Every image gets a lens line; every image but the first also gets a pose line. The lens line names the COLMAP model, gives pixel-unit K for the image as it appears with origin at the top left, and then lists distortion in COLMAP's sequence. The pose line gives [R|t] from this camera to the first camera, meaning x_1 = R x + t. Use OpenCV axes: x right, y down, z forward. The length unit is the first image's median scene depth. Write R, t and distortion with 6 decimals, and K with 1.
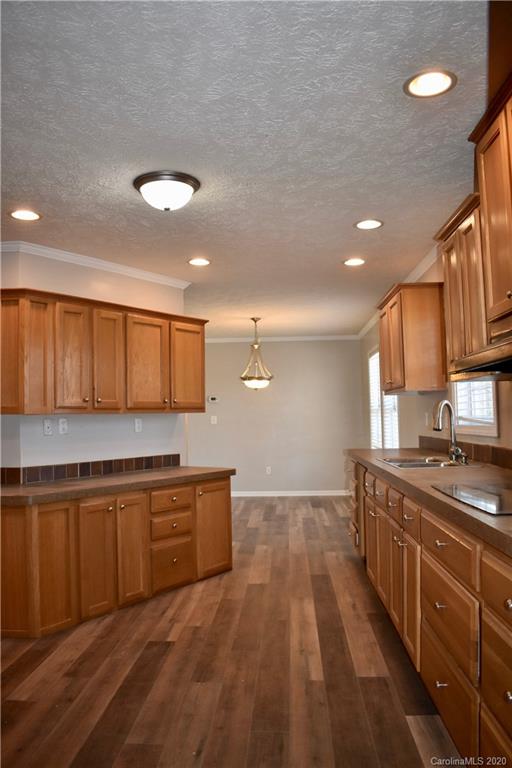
lens RADIAL K [[620.0, 0, 258.0], [0, 620.0, 382.5], [0, 0, 1]] dist [-0.085092, 0.004211]
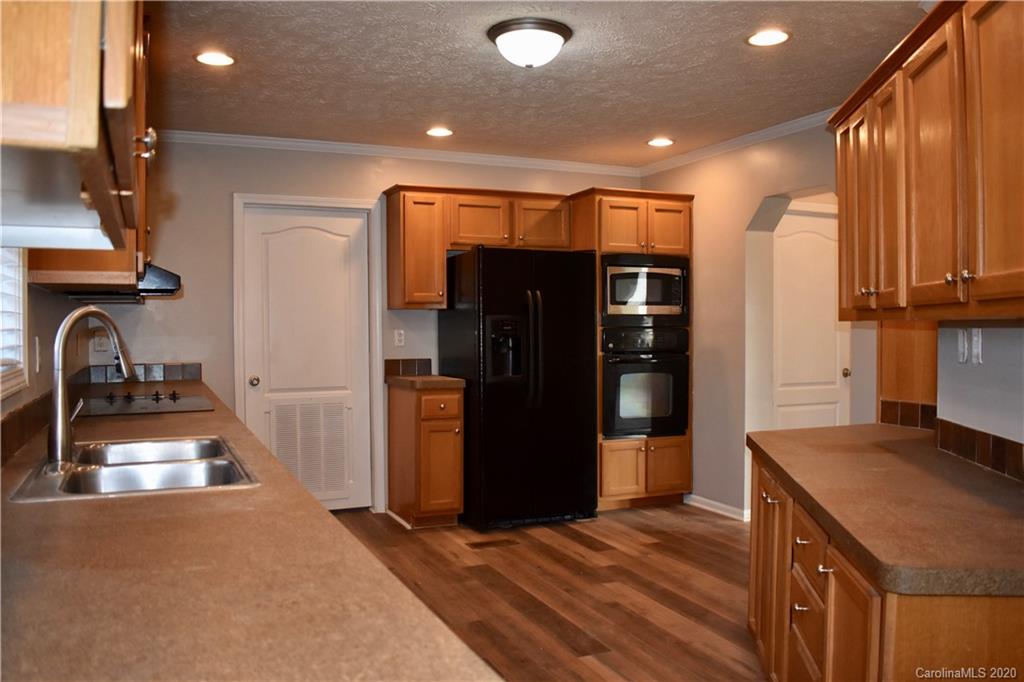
lens RADIAL K [[826.6, 0, 505.9], [0, 826.6, 345.3], [0, 0, 1]] dist [-0.085092, 0.004211]
pose [[-0.899111, 0.032478, -0.436514, 0.260067], [0.043275, 0.998953, -0.014809, 0.066089], [0.435577, -0.032205, -0.899575, 1.430962]]
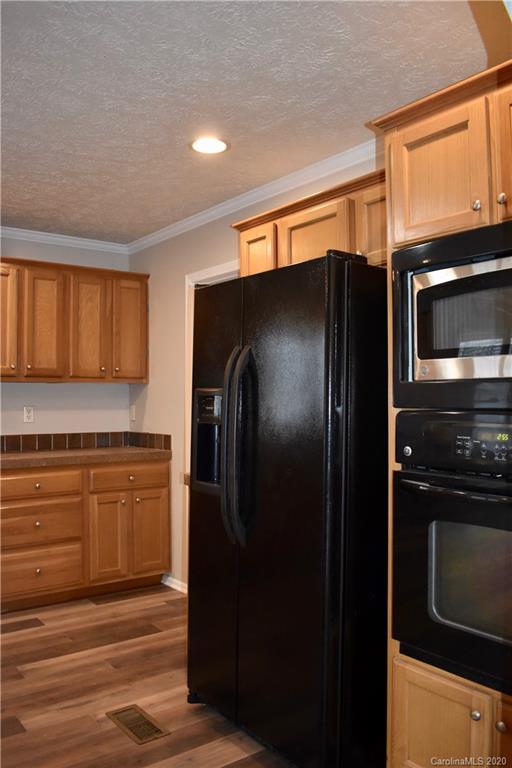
lens RADIAL K [[620.0, 0, 258.0], [0, 620.0, 382.5], [0, 0, 1]] dist [-0.085092, 0.004211]
pose [[-0.647160, 0.041566, 0.761220, -0.720216], [-0.024658, 0.996849, -0.075395, 0.042285], [-0.761955, -0.067563, -0.644096, 0.697167]]
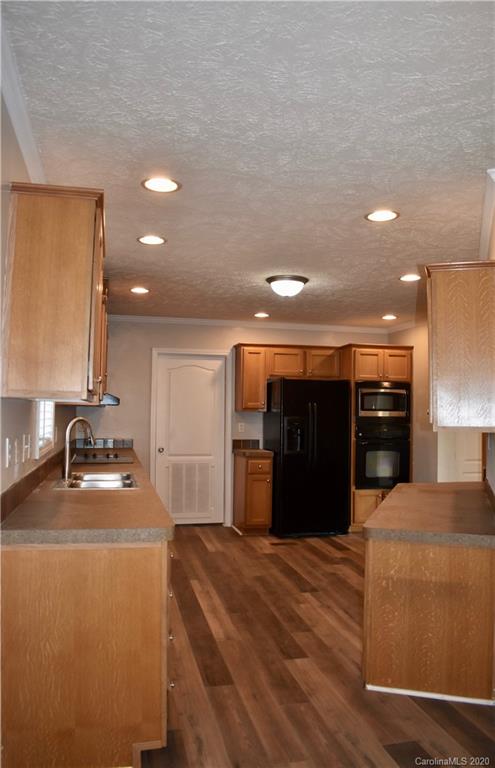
lens RADIAL K [[591.9, 0, 247.1], [0, 591.9, 383.6], [0, 0, 1]] dist [-0.086413, 0.002023]
pose [[-0.965240, -0.006770, -0.261279, 0.260557], [0.018767, 0.995289, -0.095121, 0.063333], [0.260692, -0.096718, -0.960565, 1.804595]]
